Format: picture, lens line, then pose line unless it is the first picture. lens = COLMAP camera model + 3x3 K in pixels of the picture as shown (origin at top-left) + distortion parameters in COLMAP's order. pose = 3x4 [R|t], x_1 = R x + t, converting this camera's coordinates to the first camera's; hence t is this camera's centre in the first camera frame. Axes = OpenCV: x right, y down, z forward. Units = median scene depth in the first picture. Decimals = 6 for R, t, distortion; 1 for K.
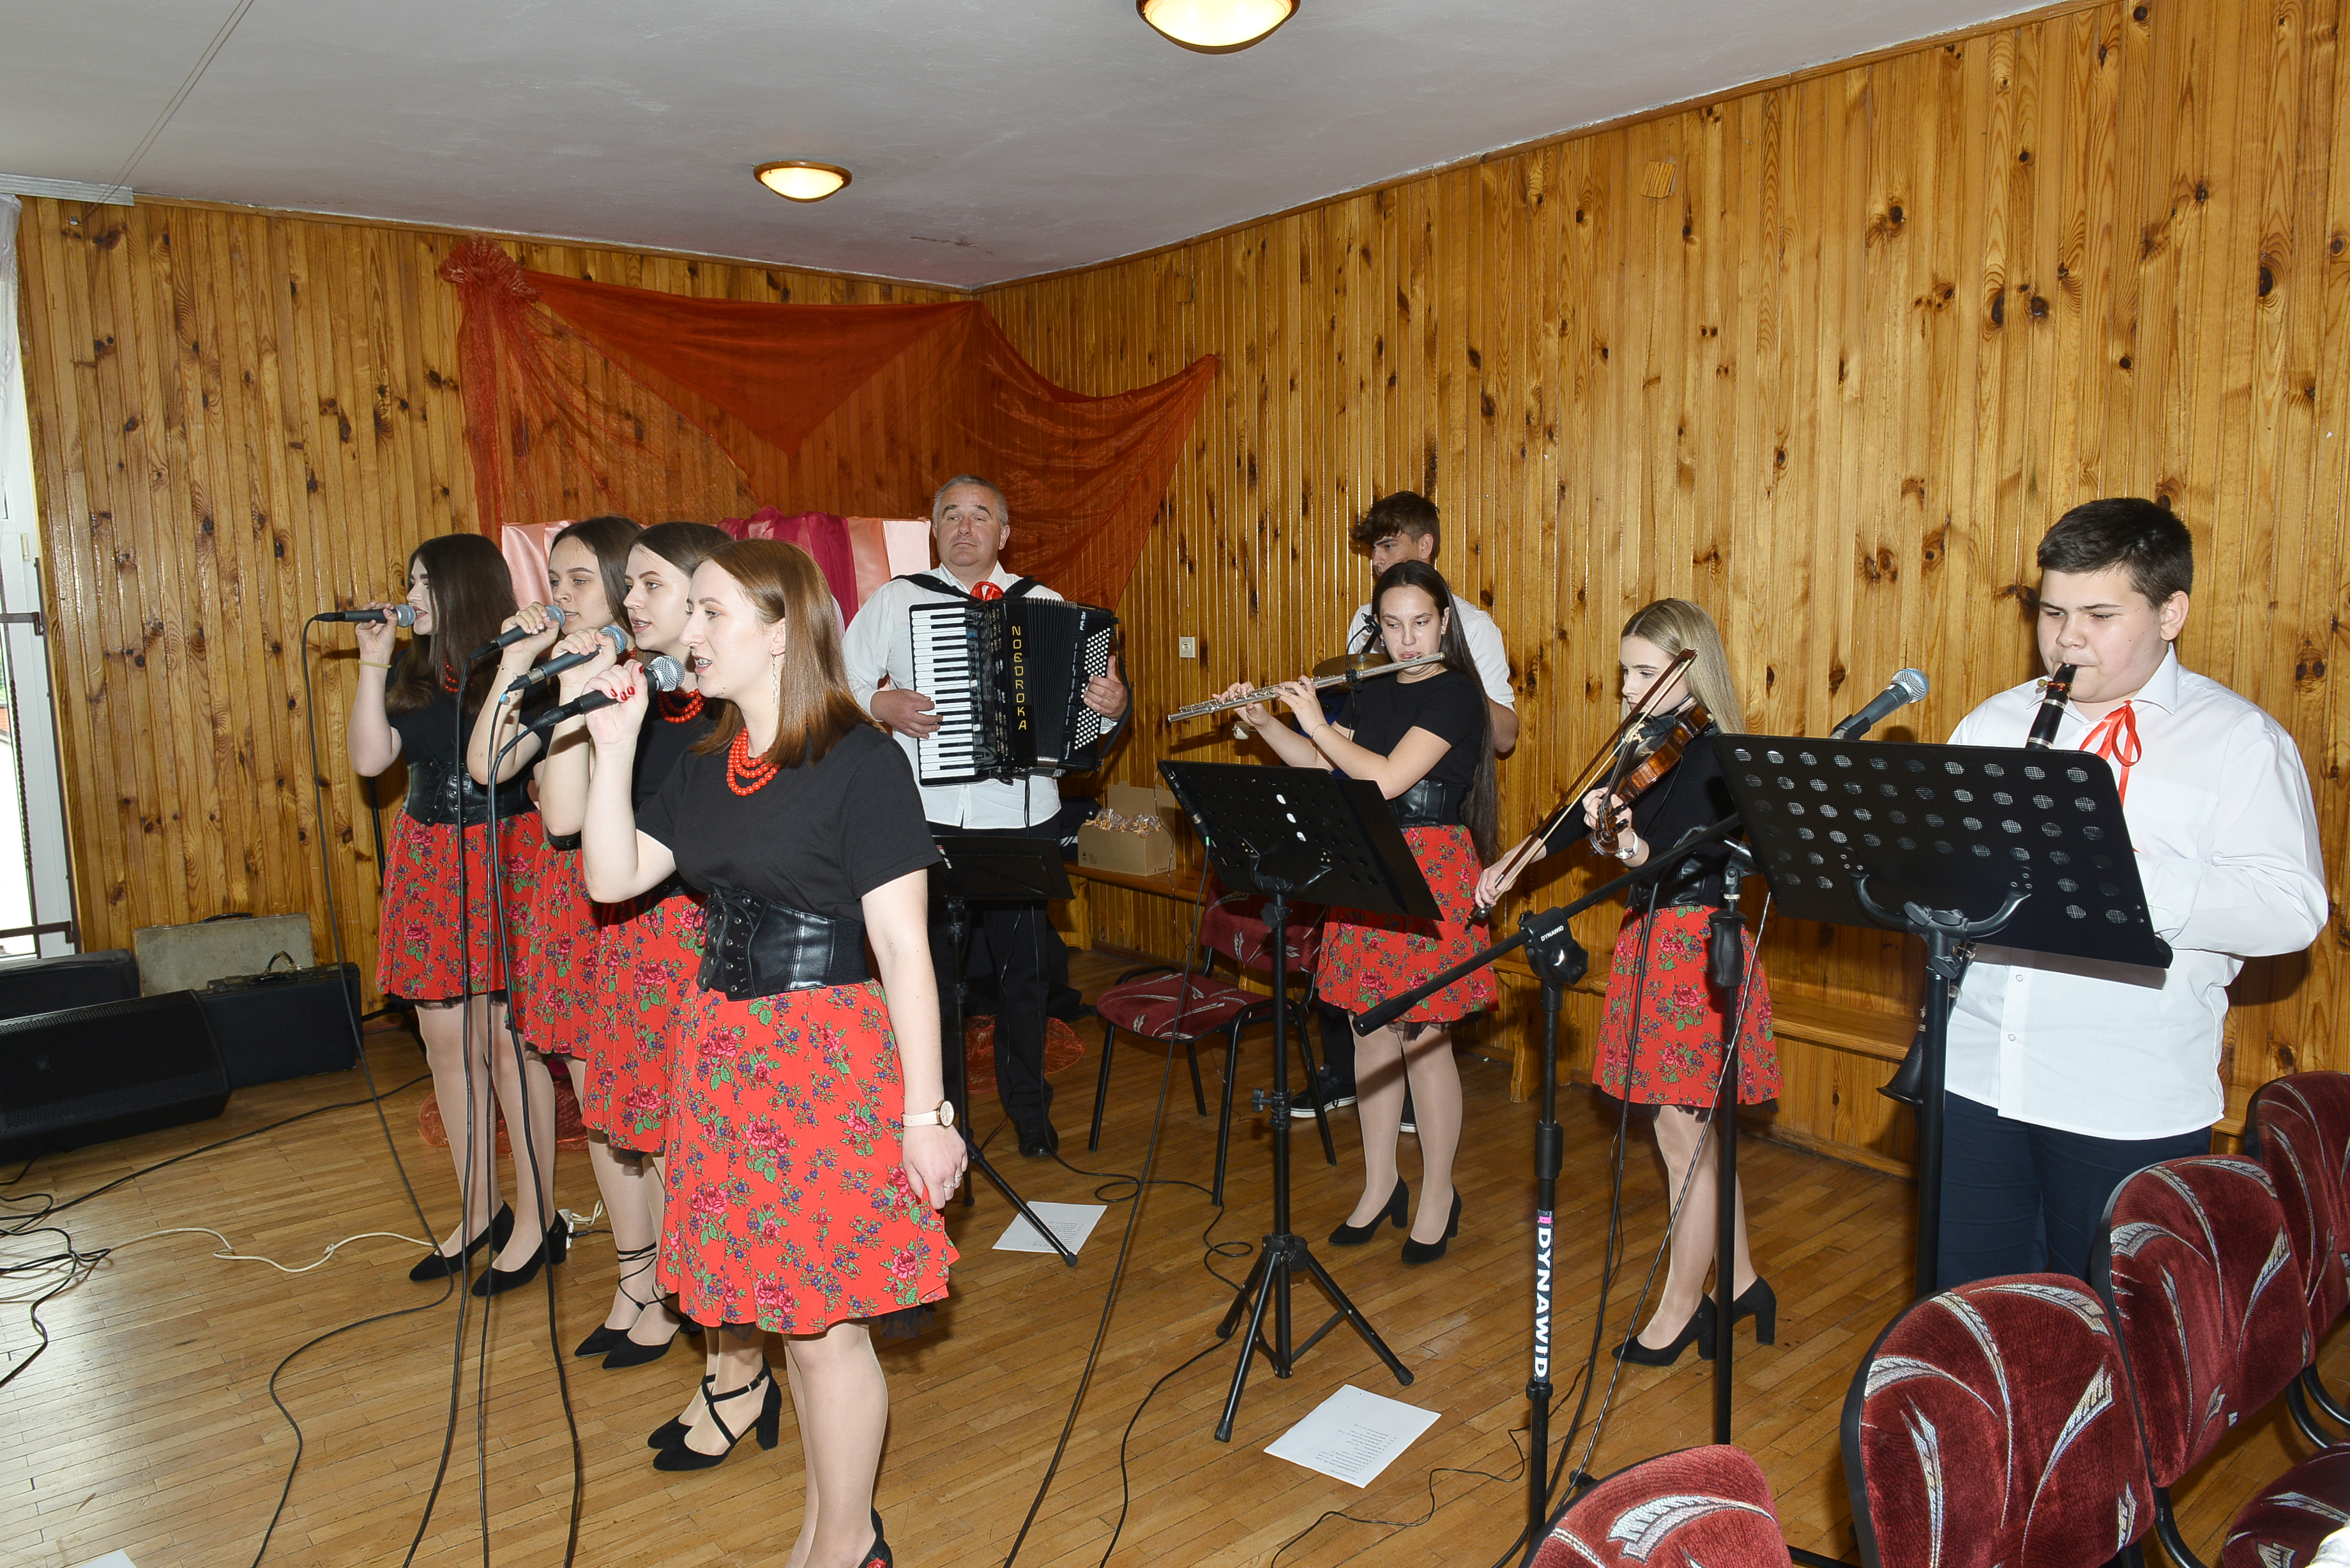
lens RADIAL K [[1592.9, 0, 1171.4], [0, 1592.9, 786.9], [0, 0, 1]] dist [-0.012615, 0.000428]
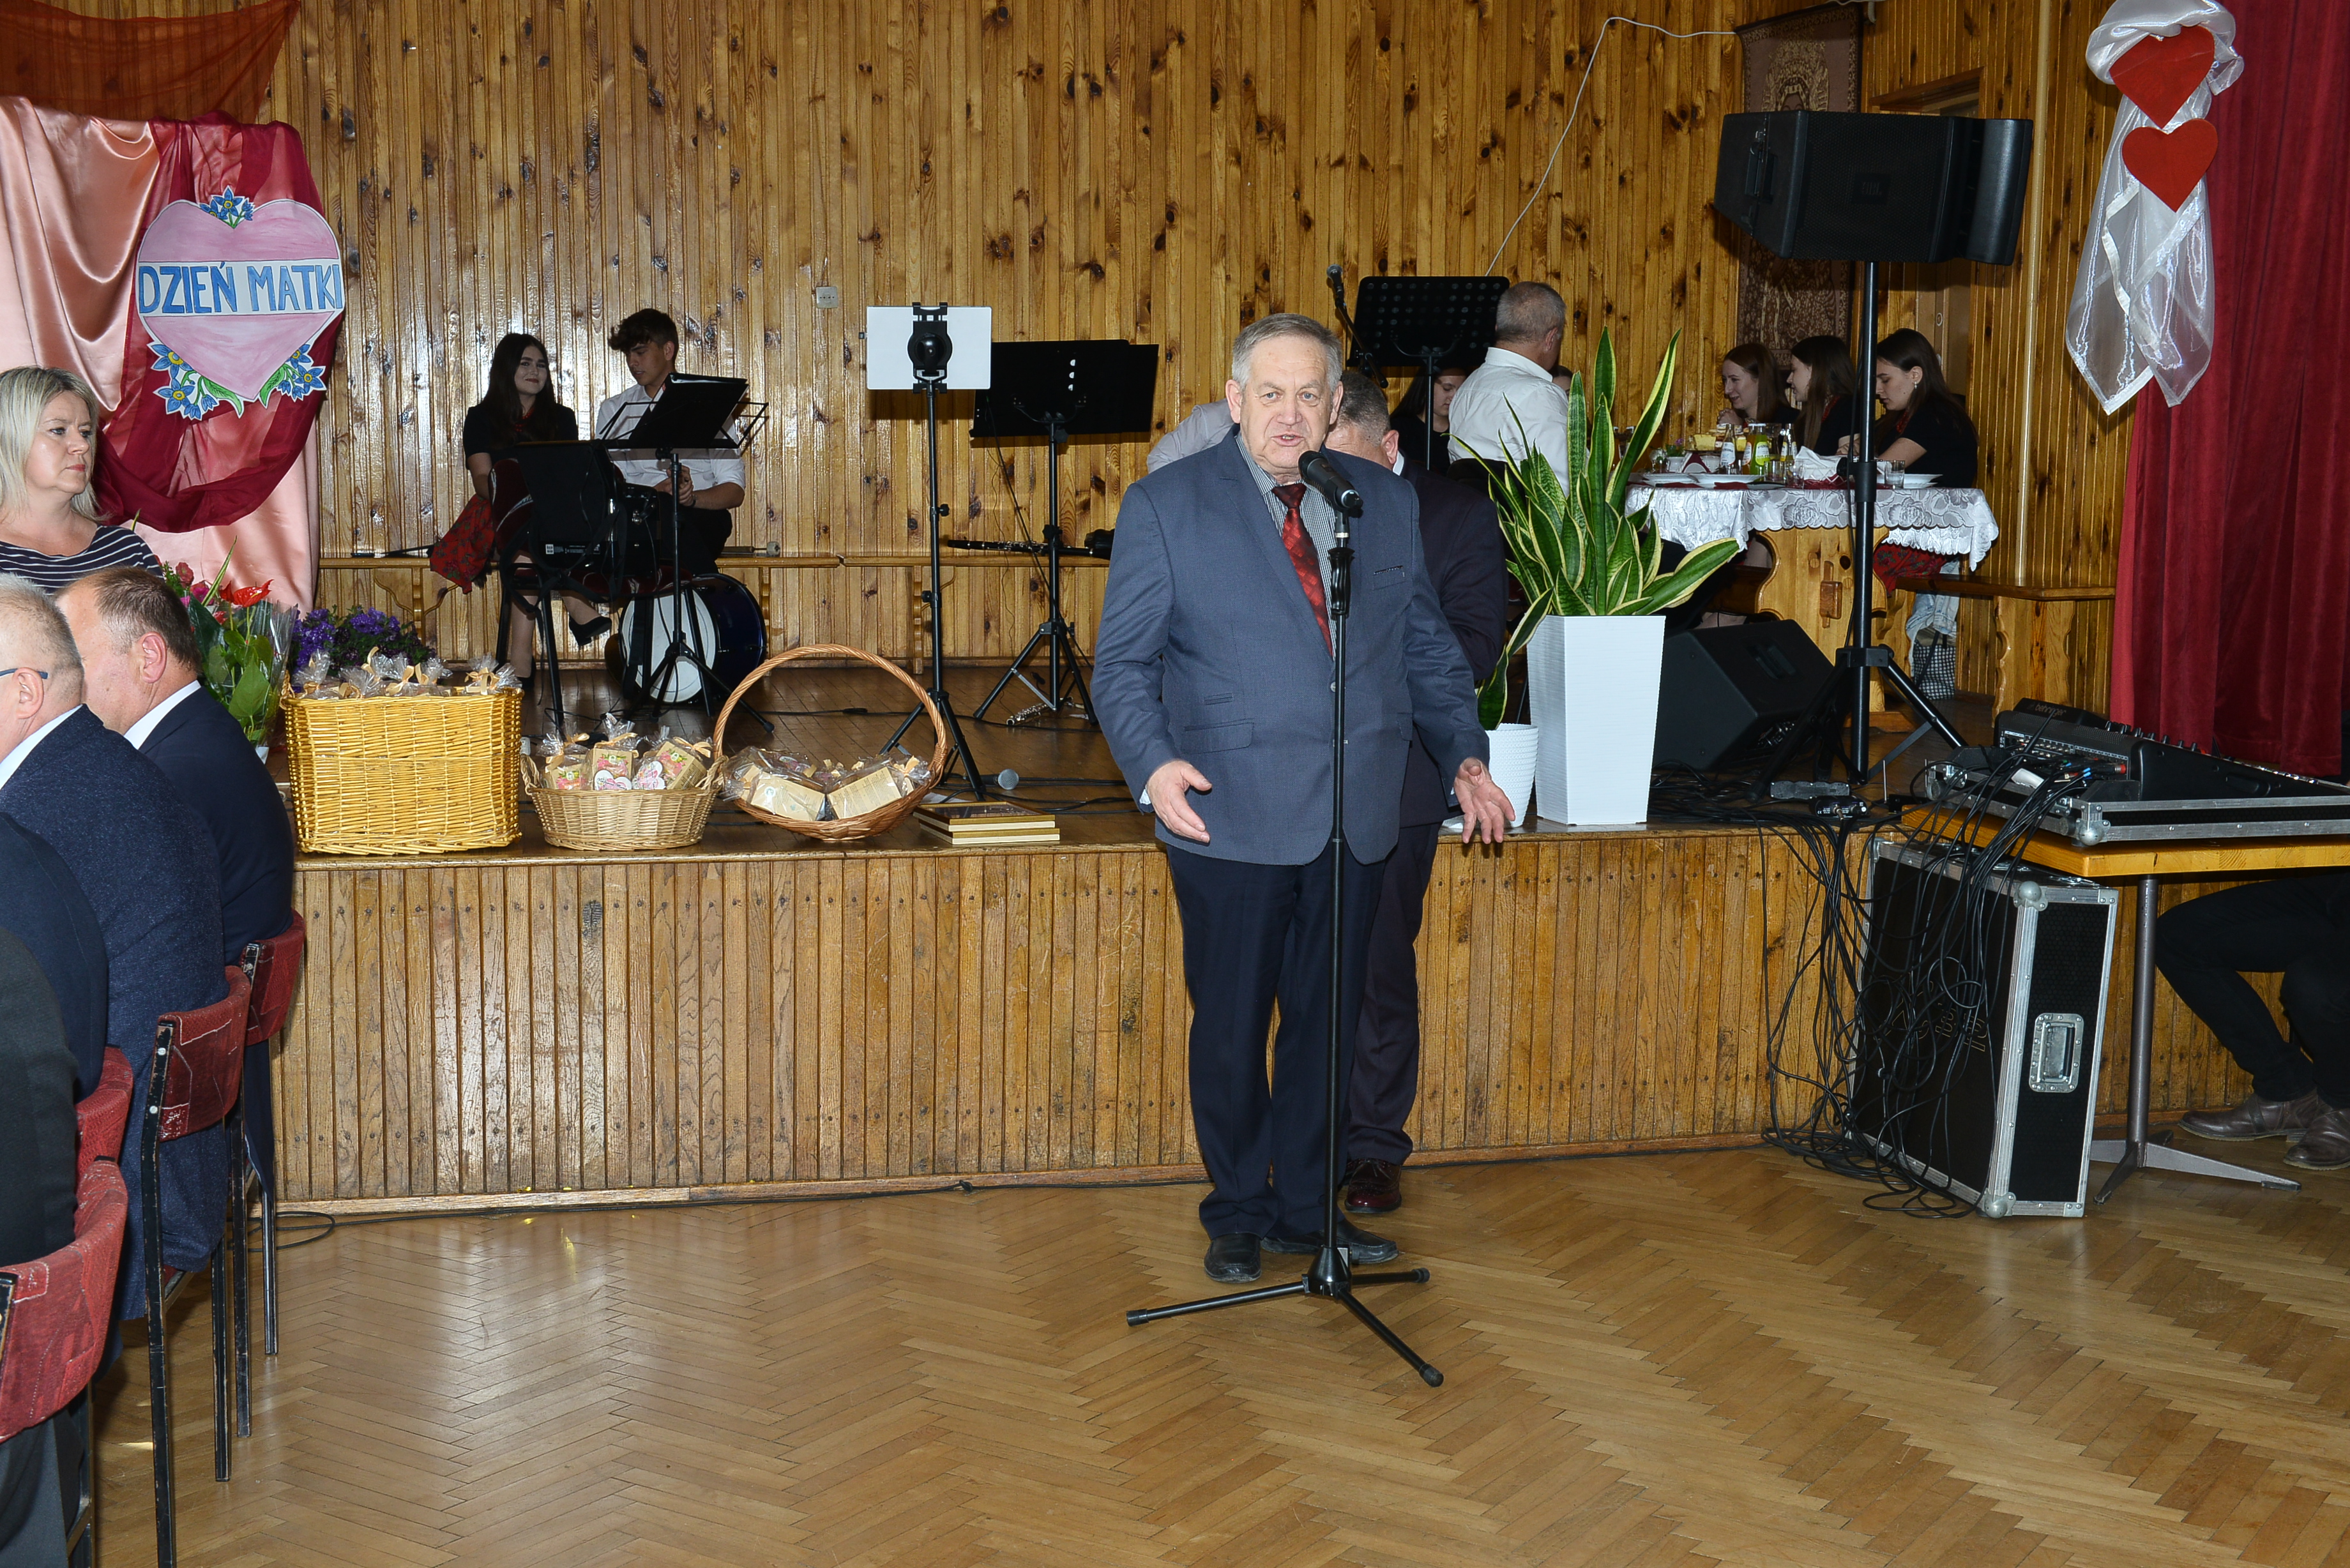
lens RADIAL K [[2898.9, 0, 1175.0], [0, 2898.9, 784.0], [0, 0, 1]] dist [0.003443, 0.030380]
pose [[0.461474, -0.084917, 0.883081, -1.737092], [0.103681, 0.993750, 0.041379, 0.238642], [-0.881075, 0.072463, 0.467393, -0.331951]]
